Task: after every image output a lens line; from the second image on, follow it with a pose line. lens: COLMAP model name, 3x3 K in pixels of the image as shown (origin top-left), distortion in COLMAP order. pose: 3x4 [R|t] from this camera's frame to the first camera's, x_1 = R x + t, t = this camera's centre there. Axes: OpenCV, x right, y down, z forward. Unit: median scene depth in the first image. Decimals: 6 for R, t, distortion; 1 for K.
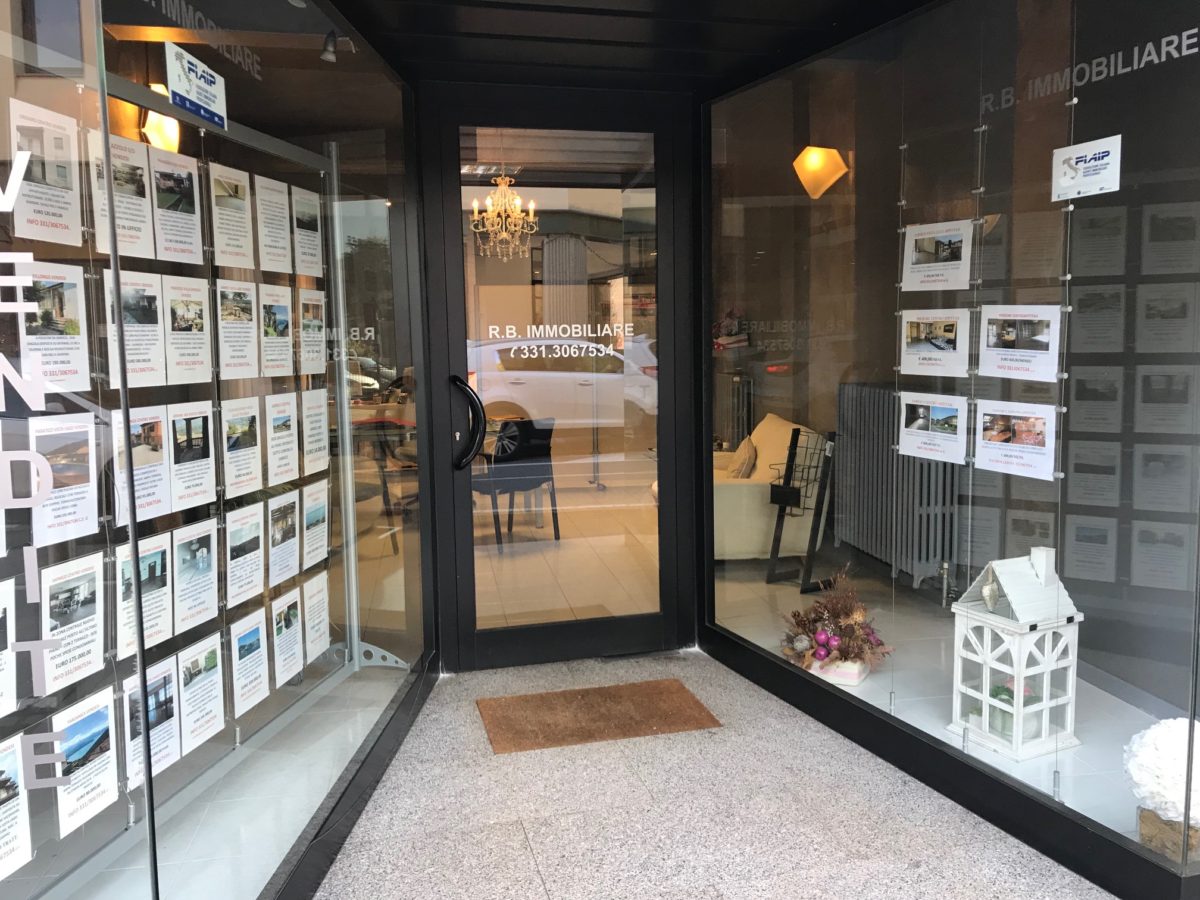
lens RADIAL K [[971.5, 0, 598.5], [0, 971.5, 449.9], [0, 0, 1]] dist [0.035041, -0.027296]
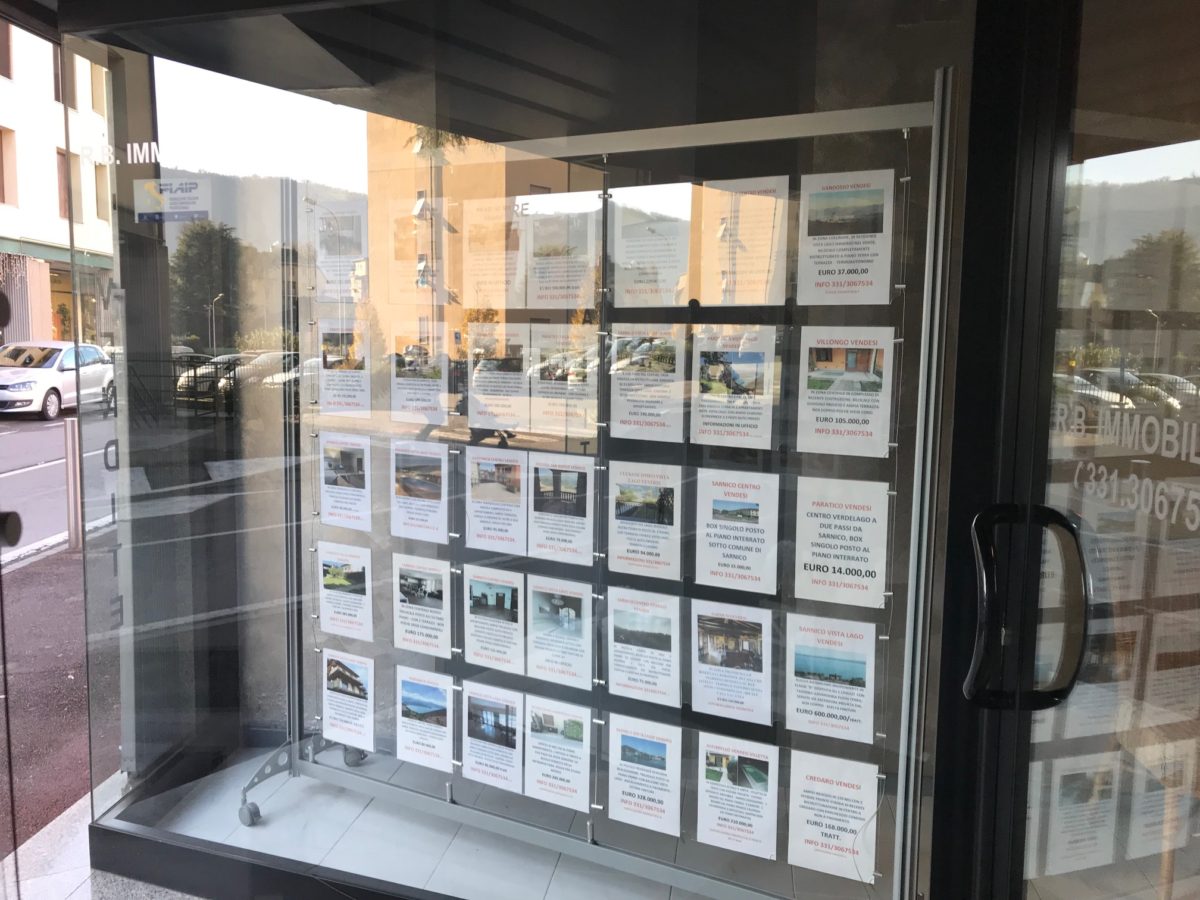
lens RADIAL K [[971.5, 0, 600.0], [0, 971.5, 437.7], [0, 0, 1]] dist [0.035041, -0.027296]
pose [[-0.295274, 0.104945, -0.949632, 0.469387], [-0.123040, 0.981496, 0.146723, -0.206735], [0.947457, 0.160166, -0.276897, 1.283821]]
